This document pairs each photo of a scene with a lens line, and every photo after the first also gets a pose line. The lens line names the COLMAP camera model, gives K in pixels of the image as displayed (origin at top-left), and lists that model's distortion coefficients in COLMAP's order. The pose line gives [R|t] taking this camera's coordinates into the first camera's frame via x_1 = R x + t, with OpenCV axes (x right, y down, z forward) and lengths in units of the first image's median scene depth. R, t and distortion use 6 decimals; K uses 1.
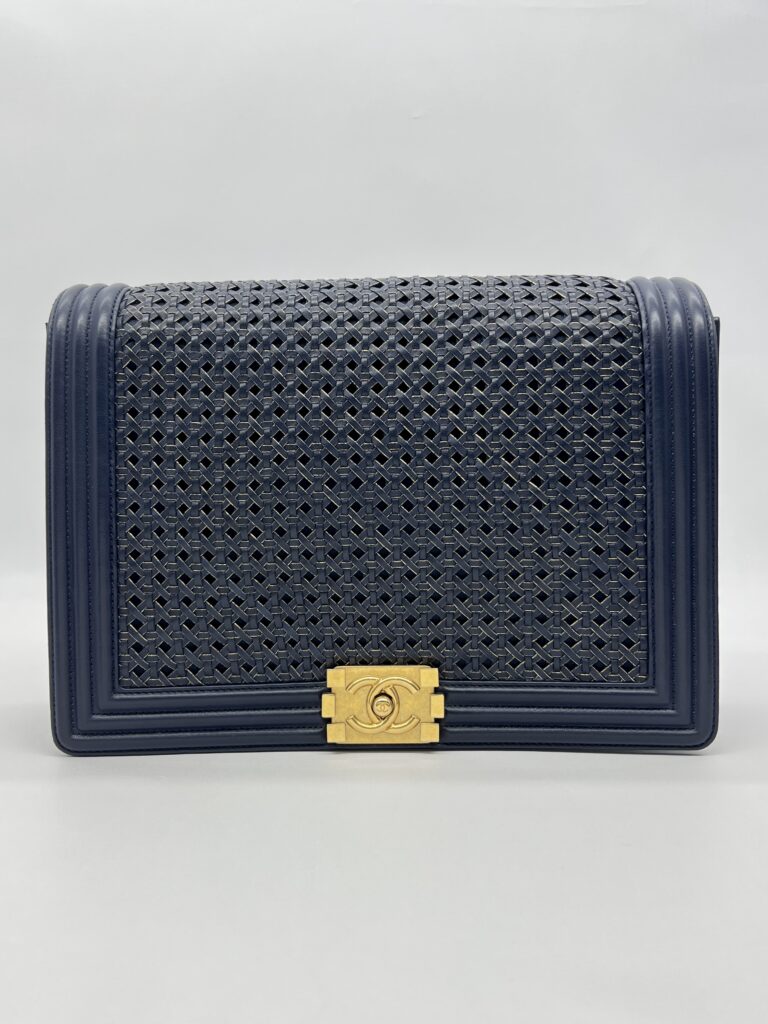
lens RADIAL K [[775.5, 0, 386.8], [0, 775.5, 521.5], [0, 0, 1]] dist [-0.154823, -0.004015]
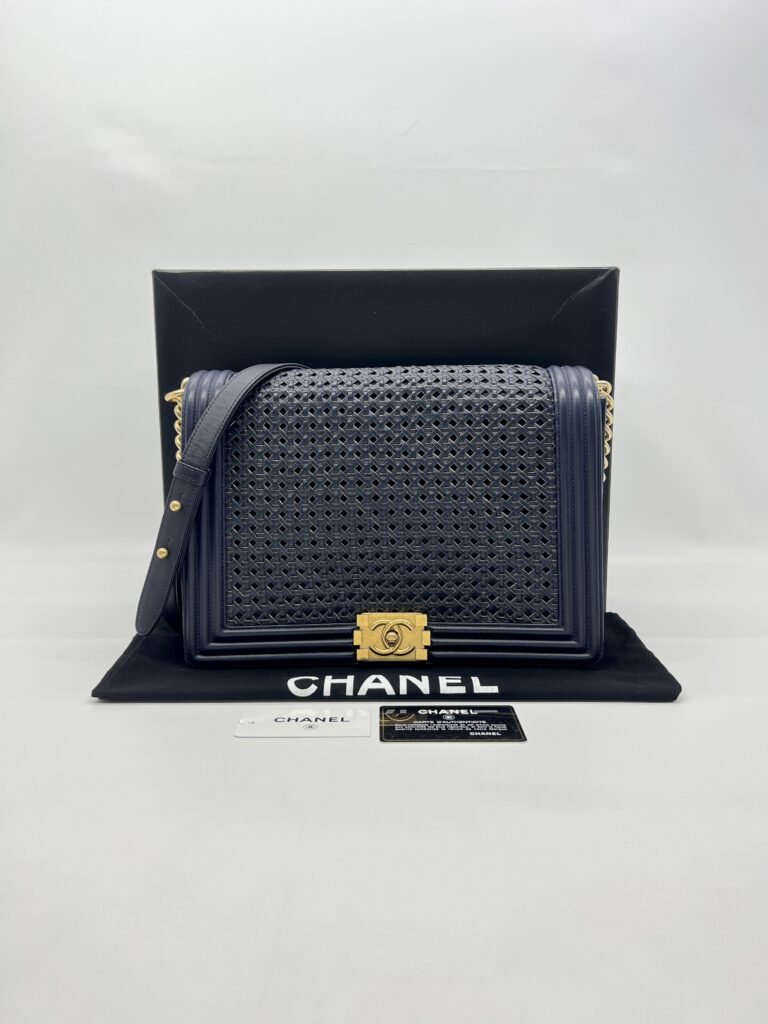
lens RADIAL K [[775.5, 0, 382.1], [0, 775.5, 505.8], [0, 0, 1]] dist [-0.154823, -0.004015]
pose [[0.999784, 0.001593, -0.020699, 0.007506], [-0.001403, 0.999957, 0.009207, -0.048735], [0.020713, -0.009176, 0.999743, -0.613774]]
